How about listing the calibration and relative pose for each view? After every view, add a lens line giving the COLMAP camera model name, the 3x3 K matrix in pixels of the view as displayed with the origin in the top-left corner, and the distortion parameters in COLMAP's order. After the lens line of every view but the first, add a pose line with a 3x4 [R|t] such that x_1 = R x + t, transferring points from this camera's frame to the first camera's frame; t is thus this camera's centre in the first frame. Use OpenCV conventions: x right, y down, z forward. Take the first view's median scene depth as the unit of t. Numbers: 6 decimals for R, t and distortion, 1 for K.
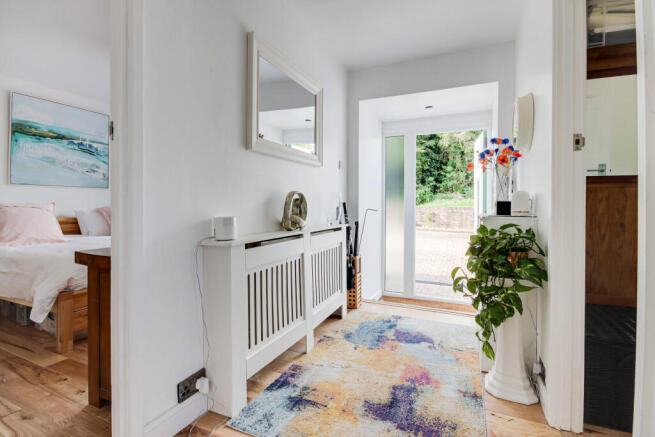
lens RADIAL K [[309.4, 0, 324.2], [0, 309.4, 213.6], [0, 0, 1]] dist [-0.001652, -0.001076]
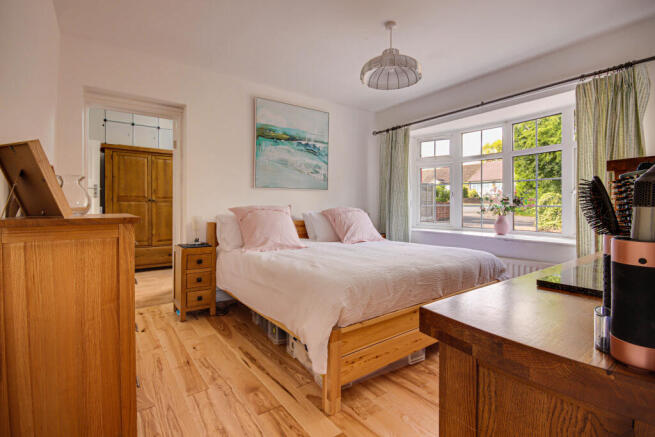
lens RADIAL K [[309.4, 0, 324.2], [0, 309.4, 213.6], [0, 0, 1]] dist [-0.001652, -0.001076]
pose [[0.866505, 0.005322, -0.499139, -0.275440], [-0.007398, 0.999970, -0.002180, -0.006902], [0.499113, 0.005582, 0.866519, 0.201470]]
